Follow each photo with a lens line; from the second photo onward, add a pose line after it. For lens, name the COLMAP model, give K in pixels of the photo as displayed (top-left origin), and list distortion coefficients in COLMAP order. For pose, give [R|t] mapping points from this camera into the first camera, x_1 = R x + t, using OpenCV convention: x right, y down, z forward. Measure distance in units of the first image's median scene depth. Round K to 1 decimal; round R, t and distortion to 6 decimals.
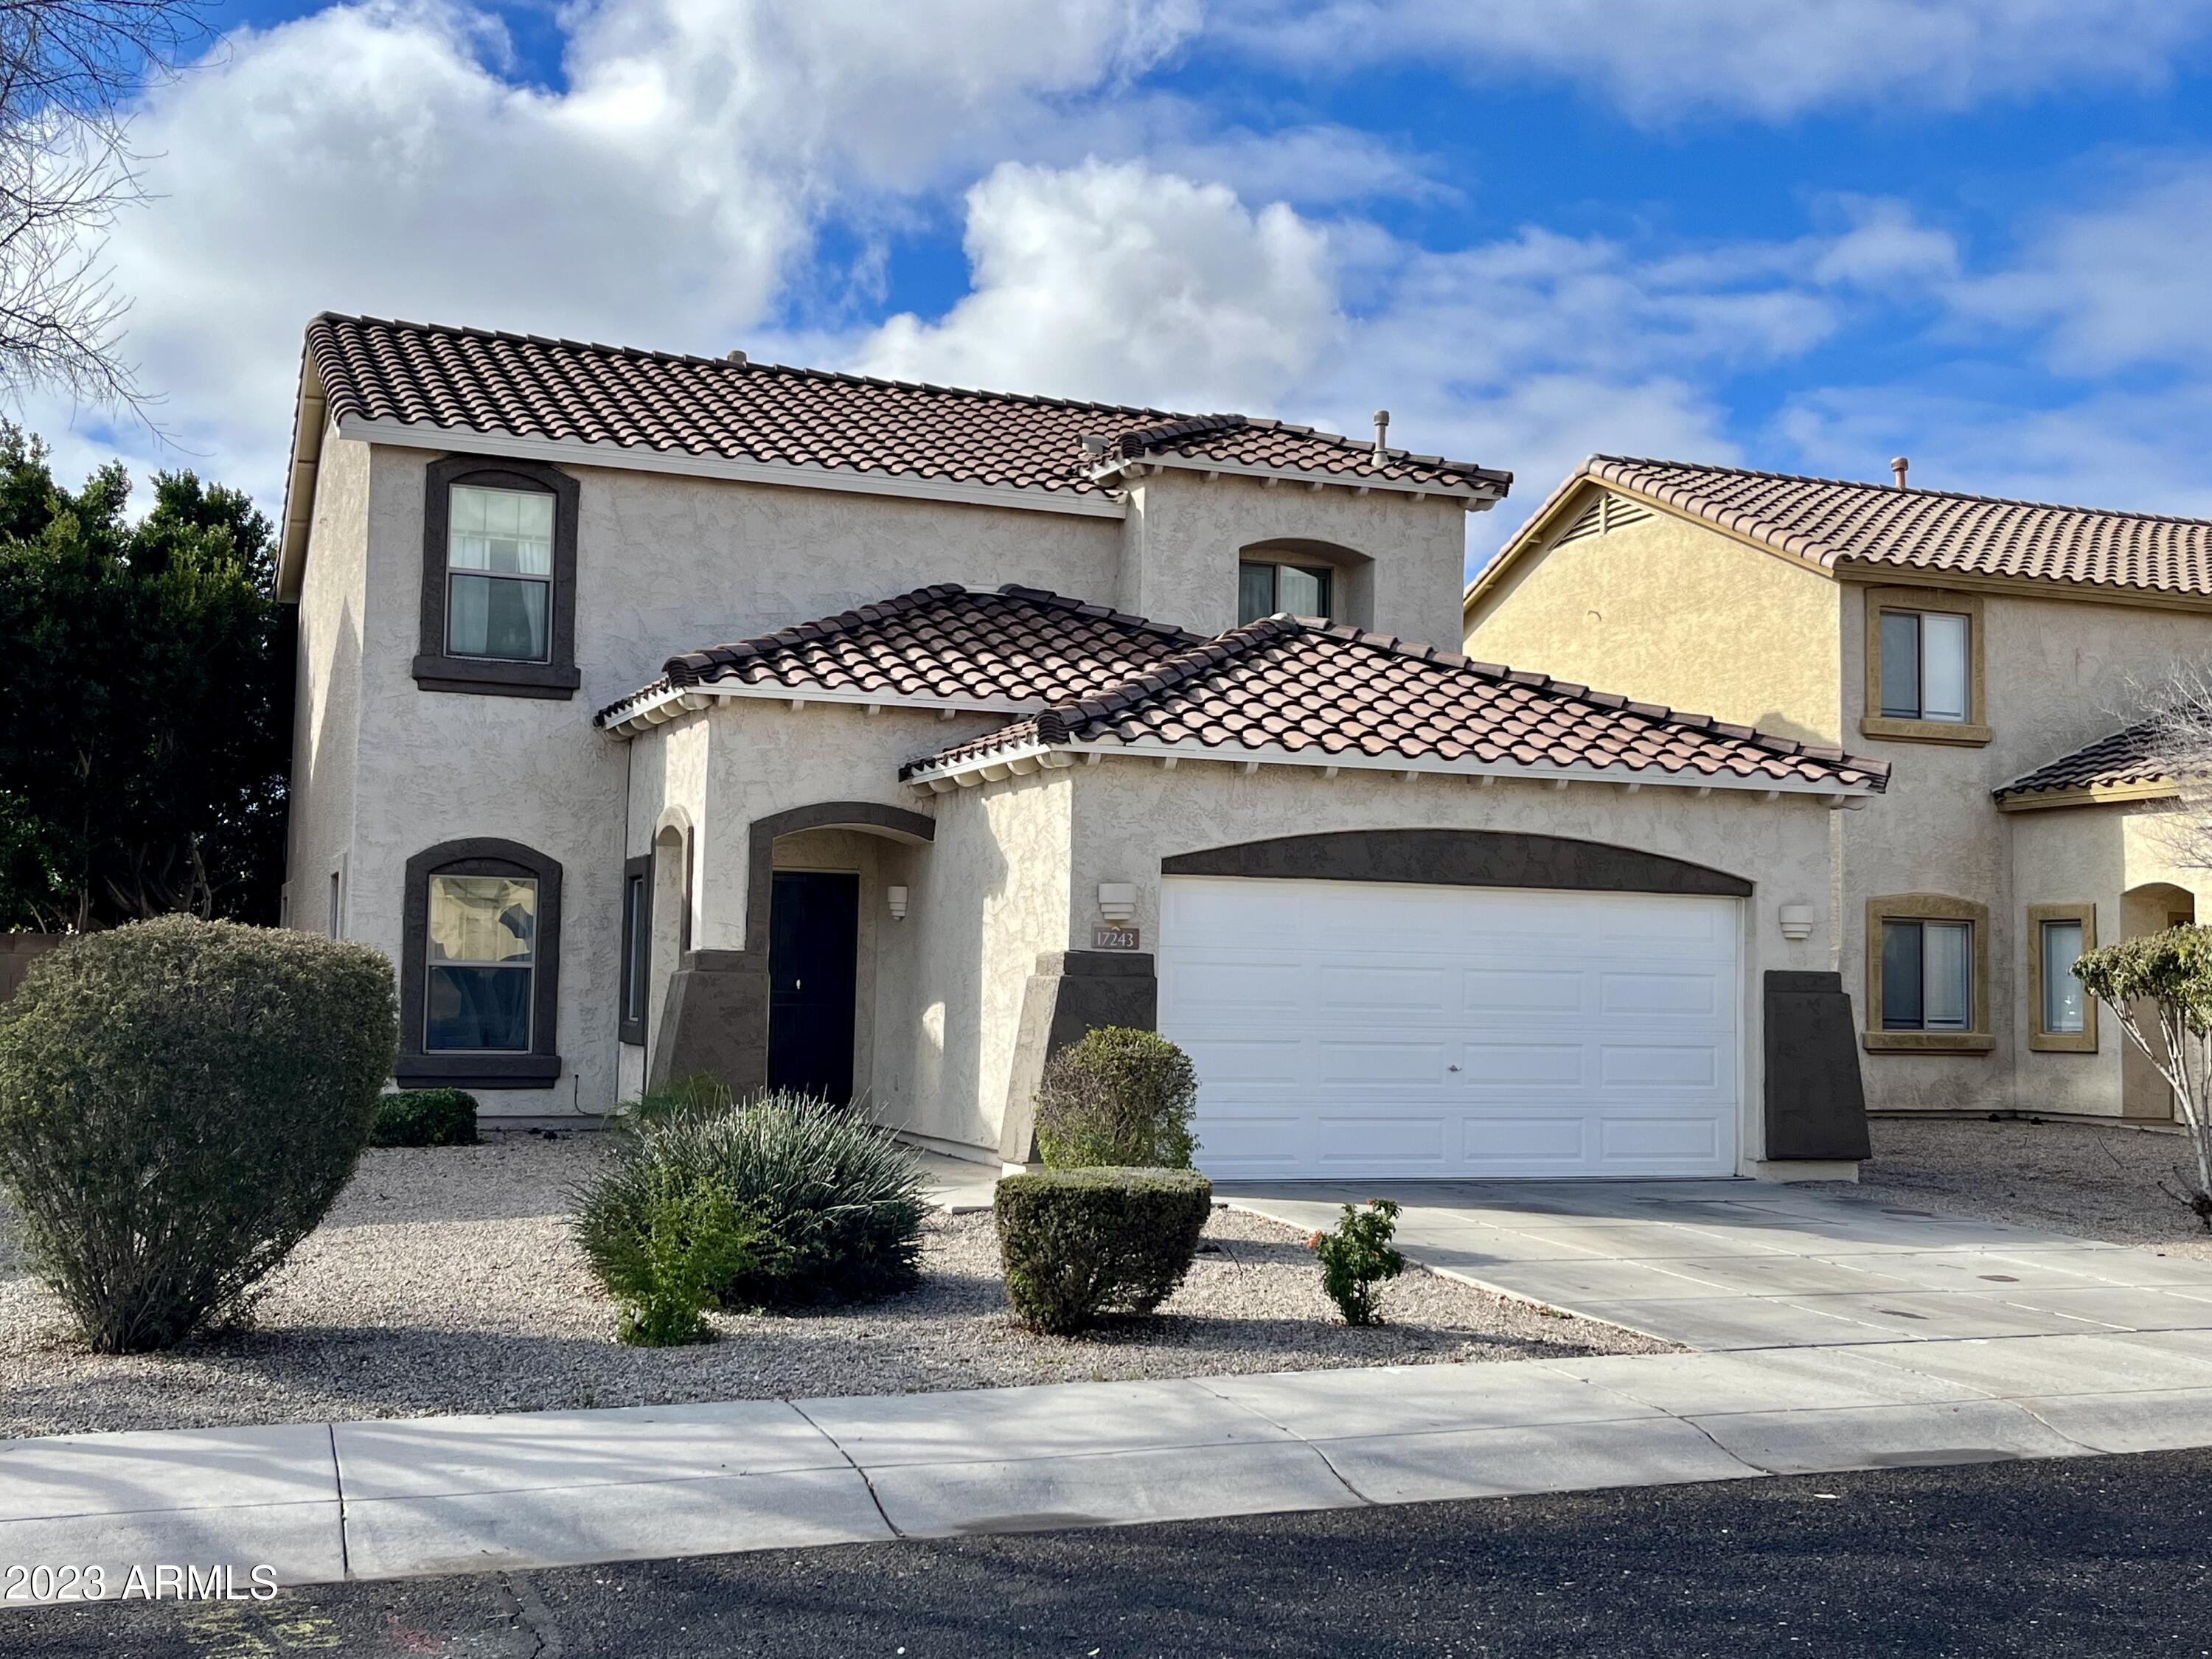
lens RADIAL K [[2403.4, 0, 1106.0], [0, 2403.4, 829.5], [0, 0, 1]] dist [0.103411, -0.013500]
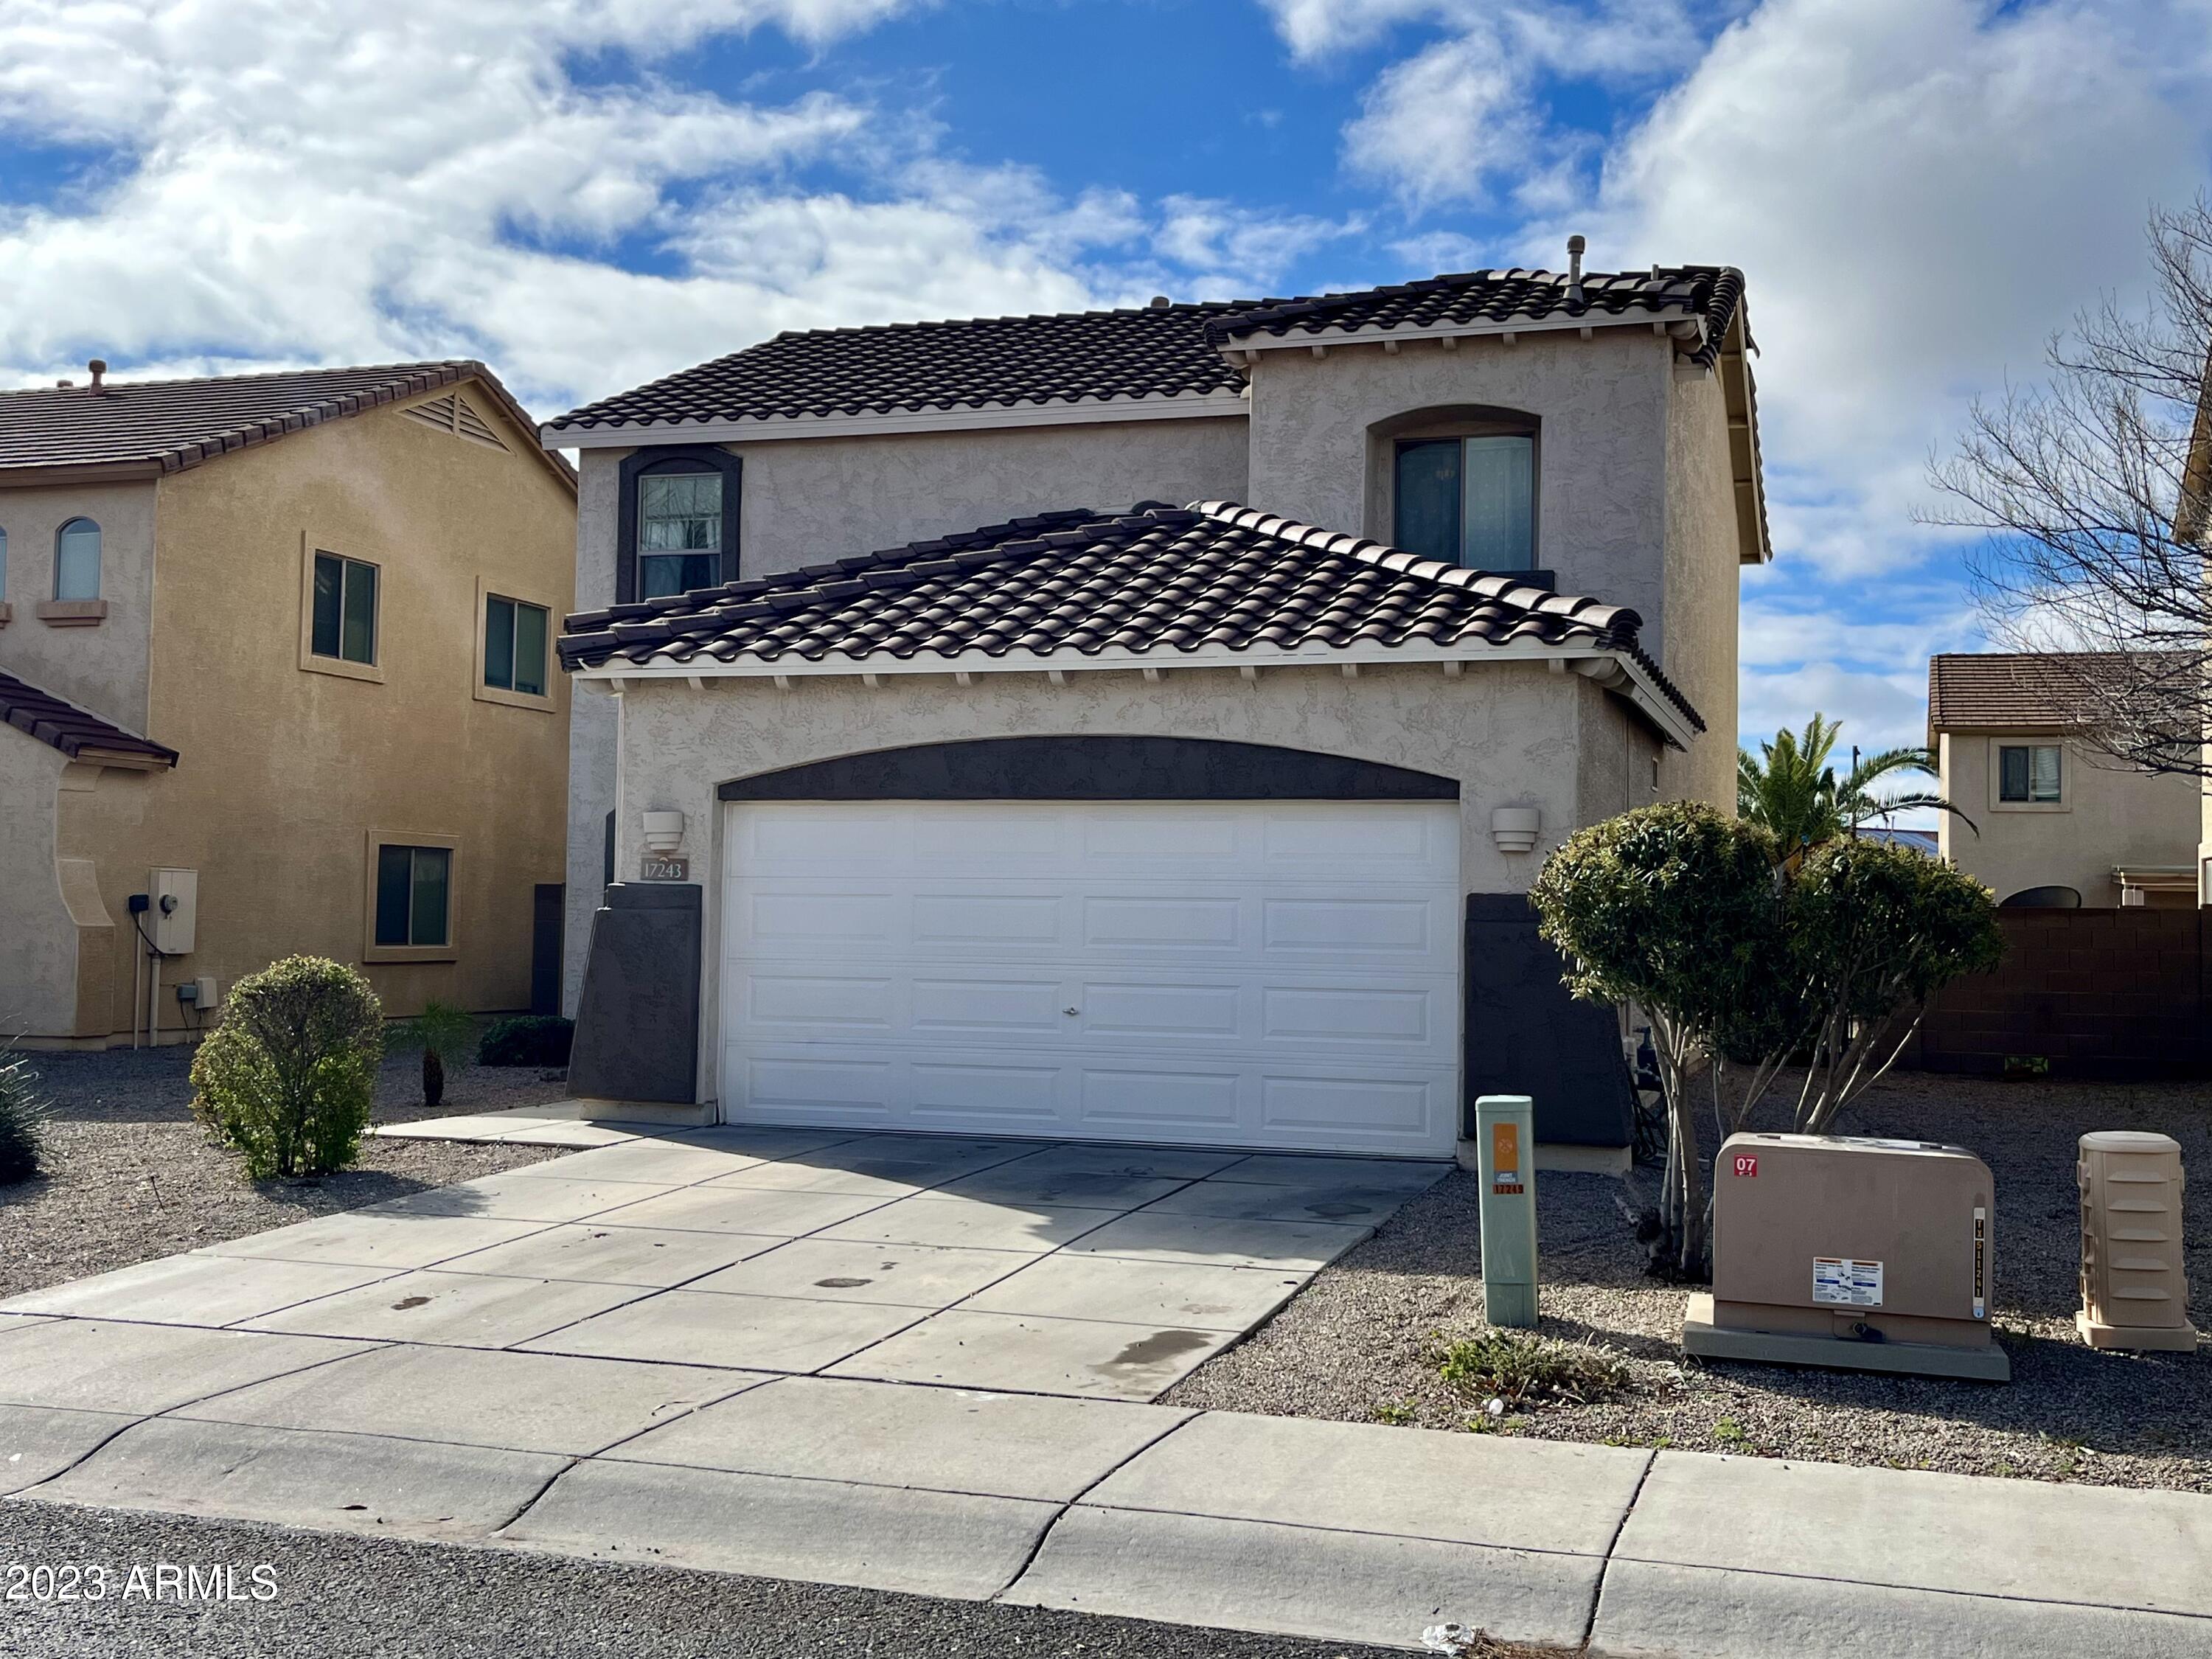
lens RADIAL K [[2307.7, 0, 1106.0], [0, 2307.7, 829.5], [0, 0, 1]] dist [0.085273, -0.006296]
pose [[0.767087, -0.031793, -0.640755, 0.561708], [0.041631, 0.999133, 0.000264, 0.027891], [0.640191, -0.026878, 0.767745, 0.306803]]
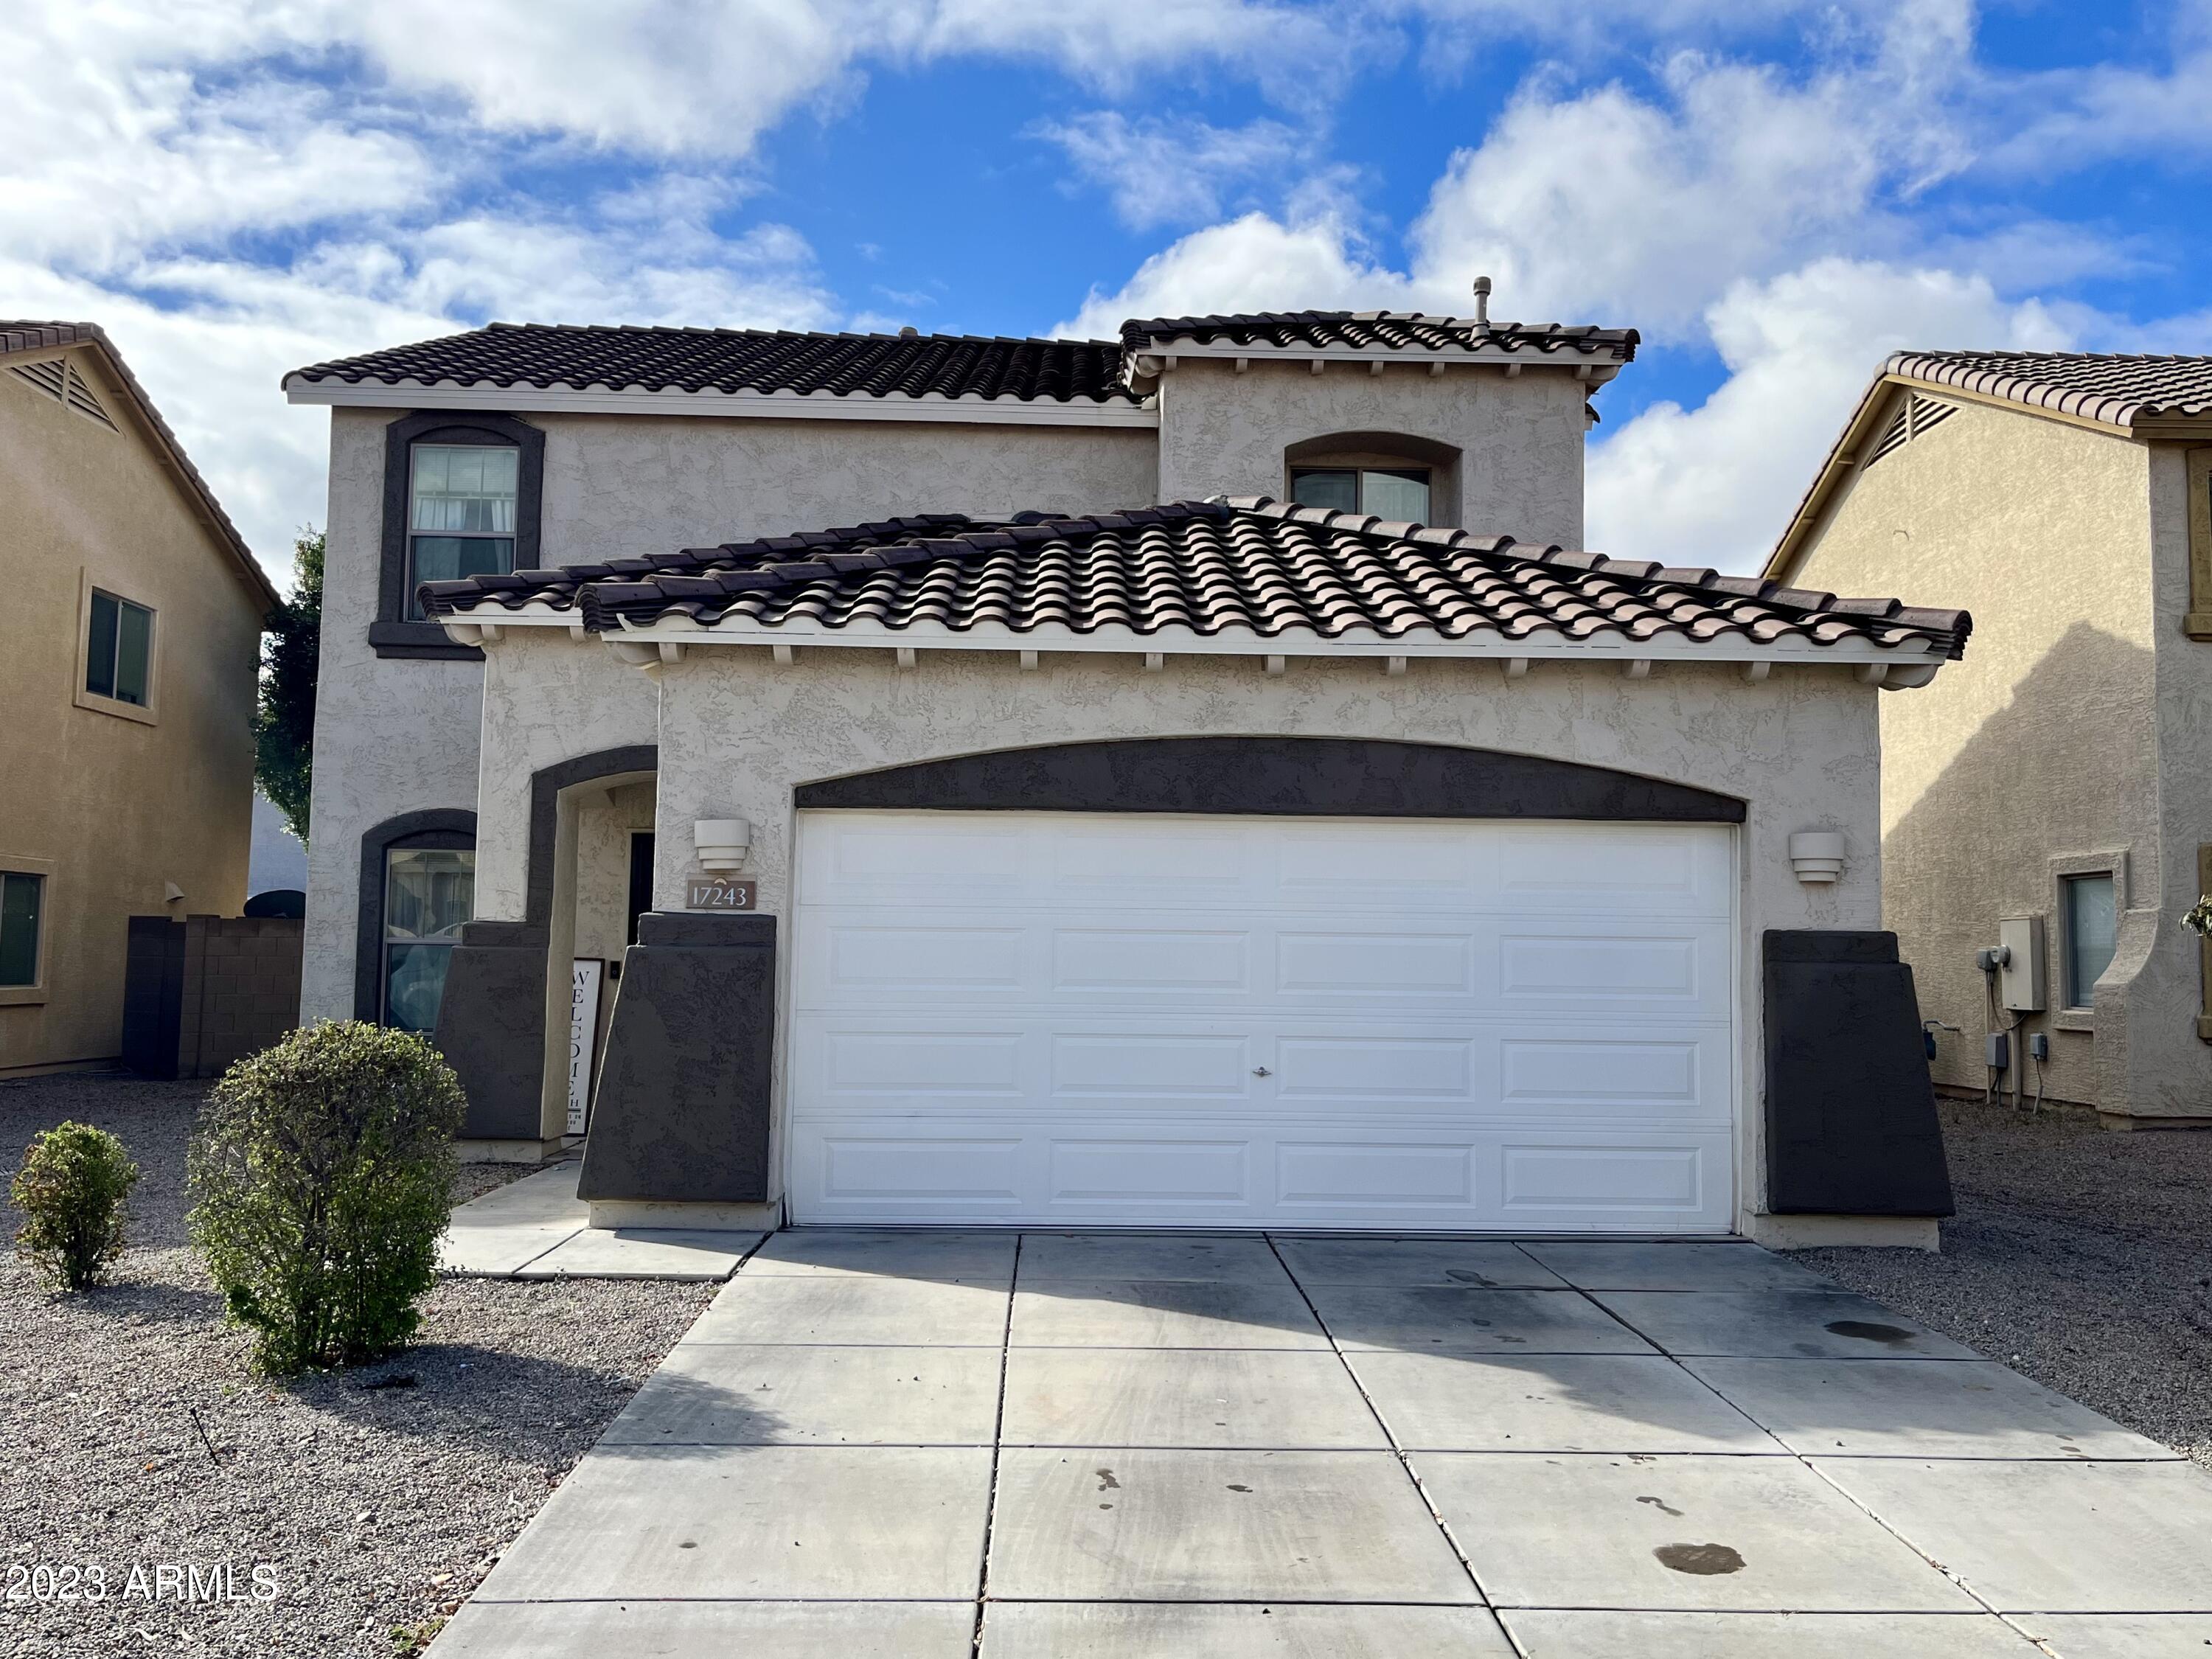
lens RADIAL K [[1880.2, 0, 1126.0], [0, 1880.2, 831.6], [0, 0, 1]] dist [0.035224, -0.013062]
pose [[0.940148, -0.028870, -0.339542, 0.242964], [0.026480, 0.999581, -0.011671, 0.027466], [0.339737, 0.001982, 0.940518, 0.380719]]
